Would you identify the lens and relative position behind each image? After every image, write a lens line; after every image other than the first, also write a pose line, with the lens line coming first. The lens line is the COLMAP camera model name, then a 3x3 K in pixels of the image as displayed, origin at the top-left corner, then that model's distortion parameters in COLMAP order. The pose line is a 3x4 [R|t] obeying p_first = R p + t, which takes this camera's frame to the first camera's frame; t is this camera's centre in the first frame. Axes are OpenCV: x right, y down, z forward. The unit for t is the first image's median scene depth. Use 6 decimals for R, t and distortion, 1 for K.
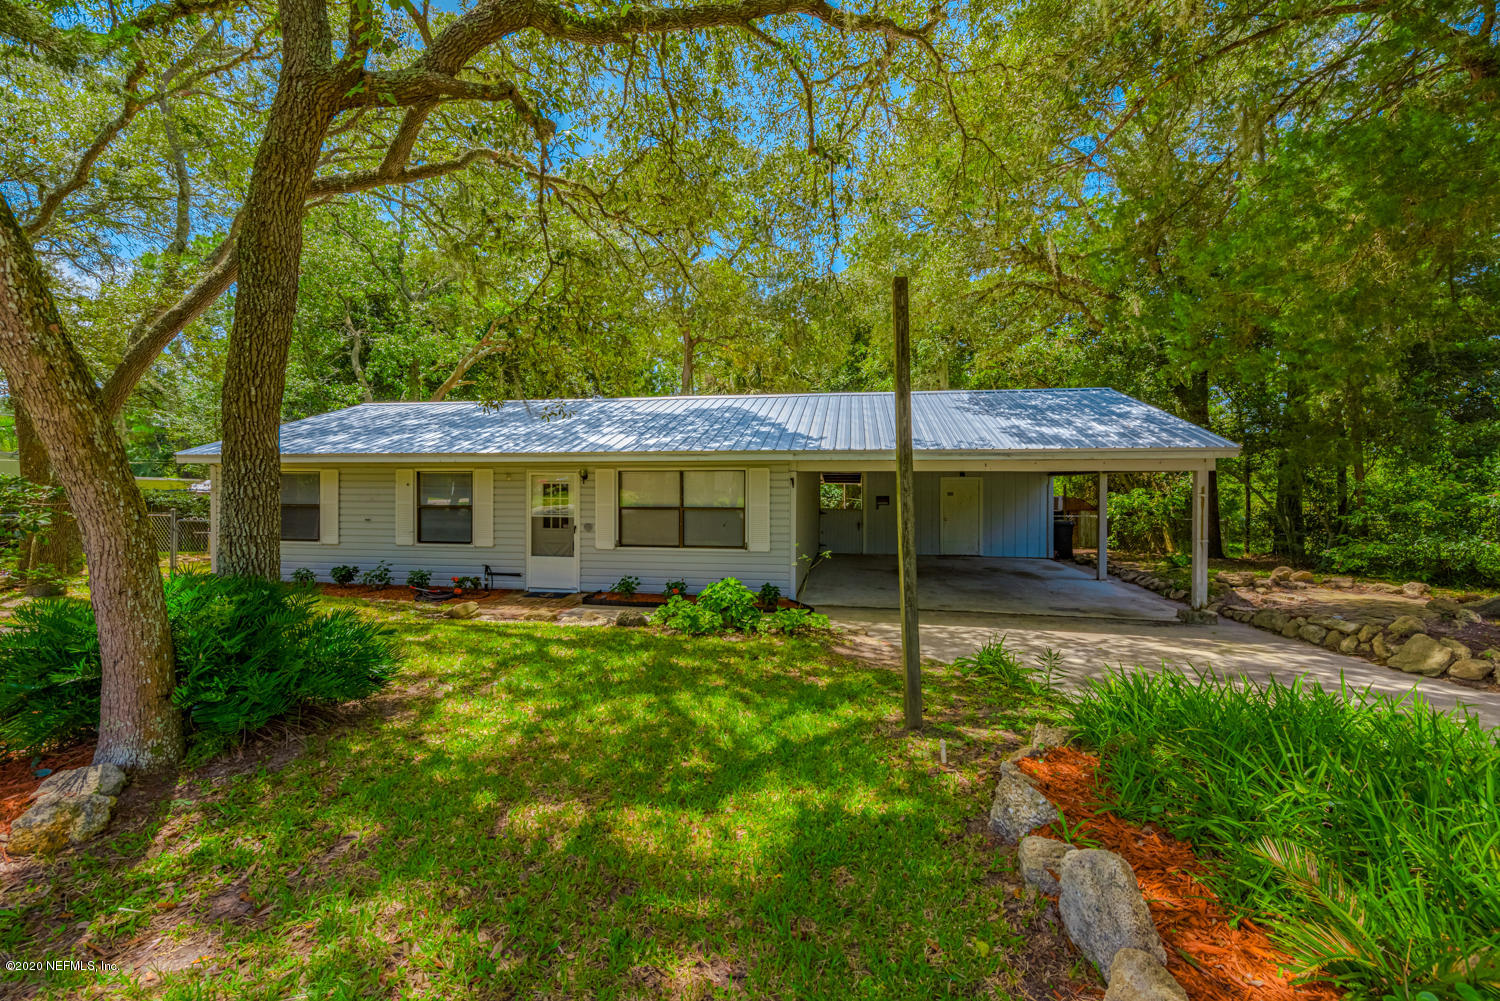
lens RADIAL K [[590.1, 0, 748.6], [0, 590.1, 494.9], [0, 0, 1]] dist [0.021275, 0.000060]
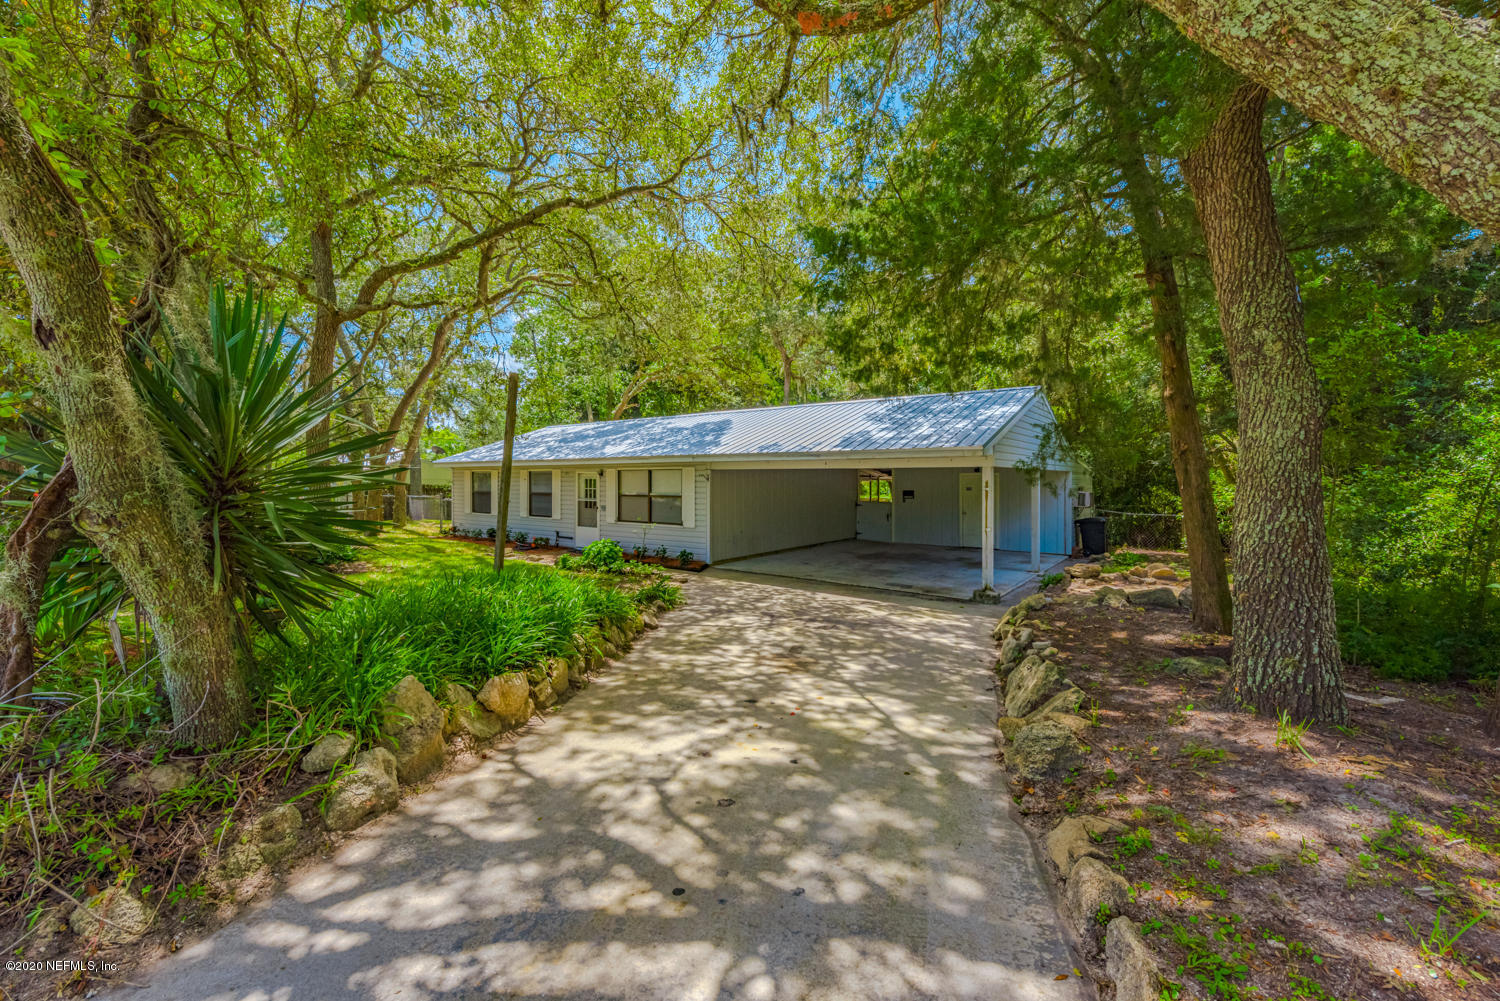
lens RADIAL K [[590.1, 0, 753.3], [0, 590.1, 495.2], [0, 0, 1]] dist [0.021275, 0.000060]
pose [[0.898371, 0.013214, -0.439038, 0.731405], [-0.009236, 0.999895, 0.011195, 0.002030], [0.439140, -0.006002, 0.898399, -0.178478]]
